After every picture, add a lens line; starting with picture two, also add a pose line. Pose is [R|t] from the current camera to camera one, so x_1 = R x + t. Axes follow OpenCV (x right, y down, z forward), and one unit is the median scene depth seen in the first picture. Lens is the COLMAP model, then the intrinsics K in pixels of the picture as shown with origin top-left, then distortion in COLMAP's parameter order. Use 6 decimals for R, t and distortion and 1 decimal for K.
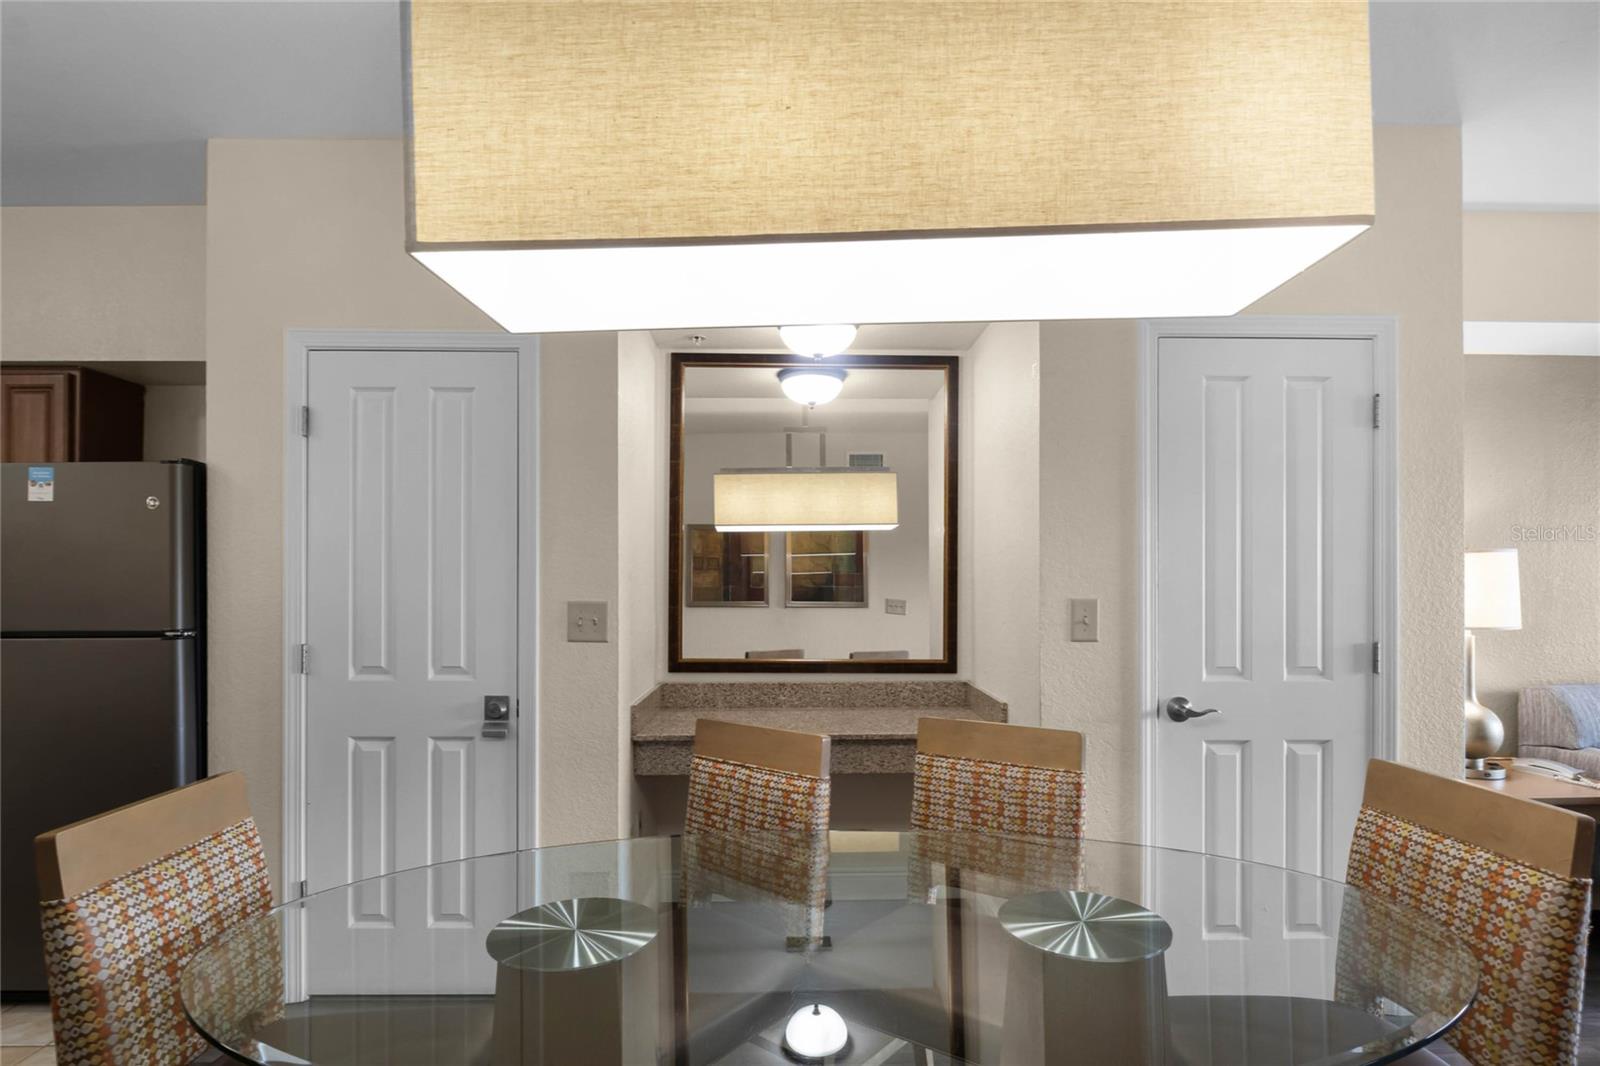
lens RADIAL K [[811.8, 0, 798.5], [0, 811.8, 585.9], [0, 0, 1]] dist [-0.009709, -0.000234]
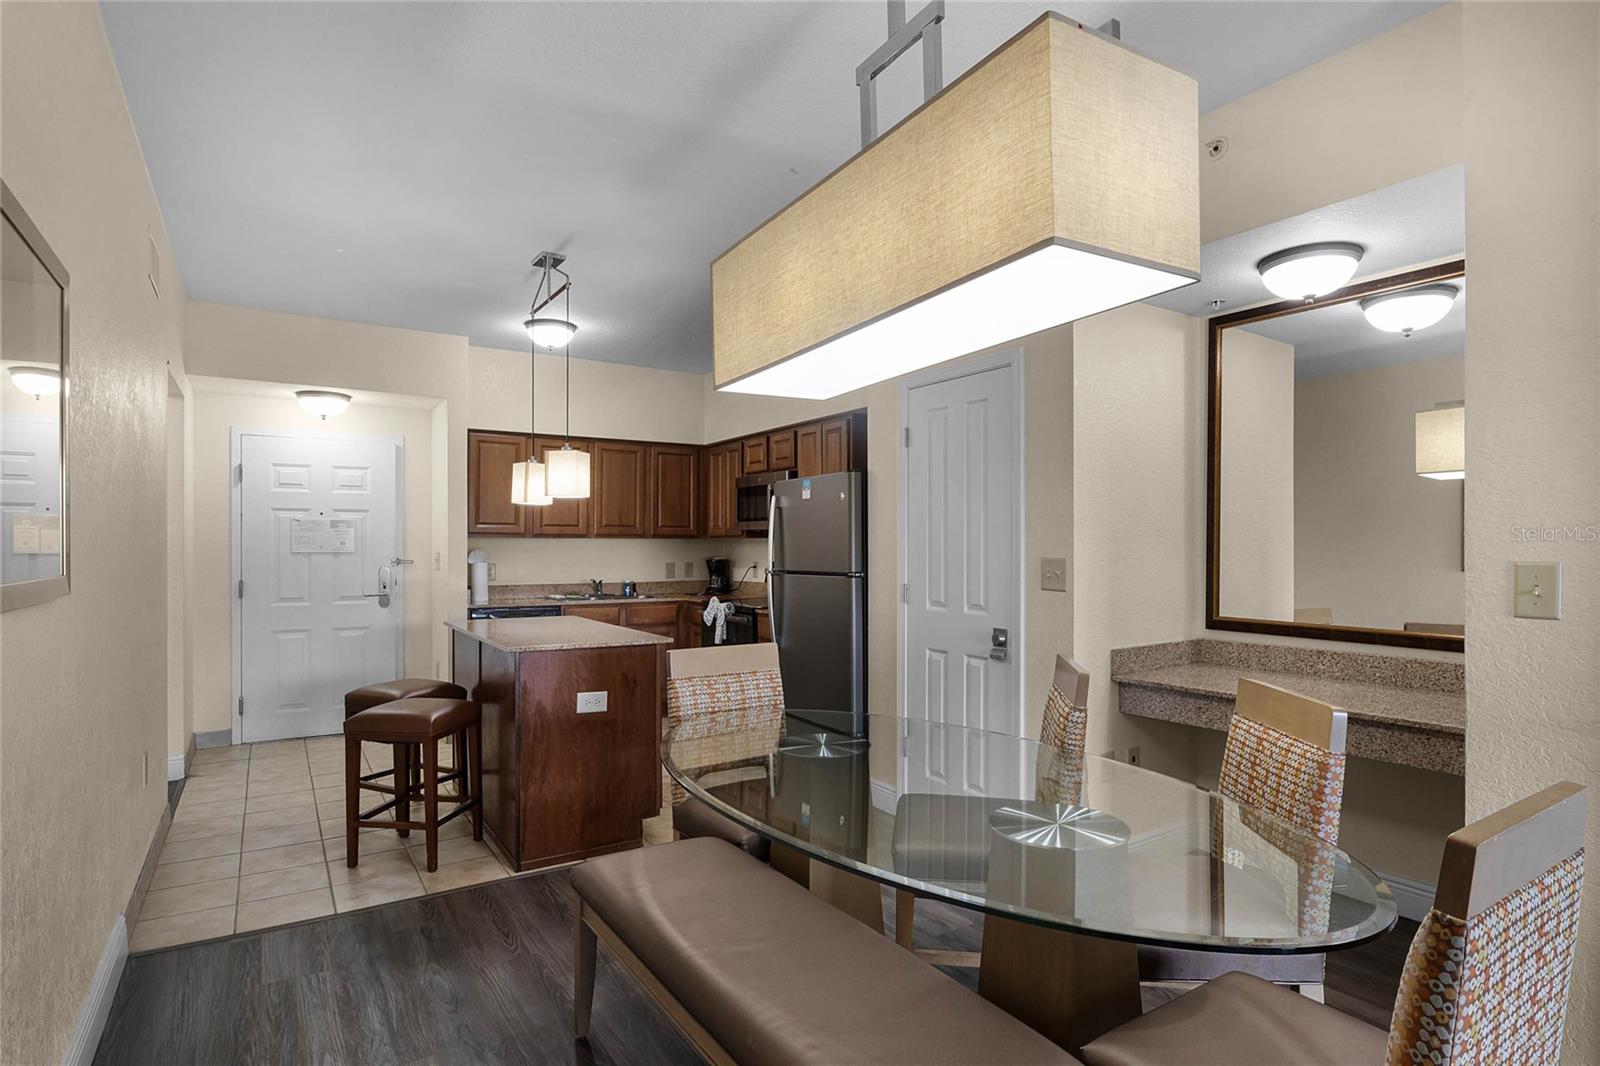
lens RADIAL K [[811.8, 0, 796.4], [0, 811.8, 540.1], [0, 0, 1]] dist [-0.009709, -0.000234]
pose [[0.531233, -0.005745, -0.847206, 0.569534], [0.000950, 0.999980, -0.006185, -0.000731], [0.847225, 0.002481, 0.531228, 0.014991]]
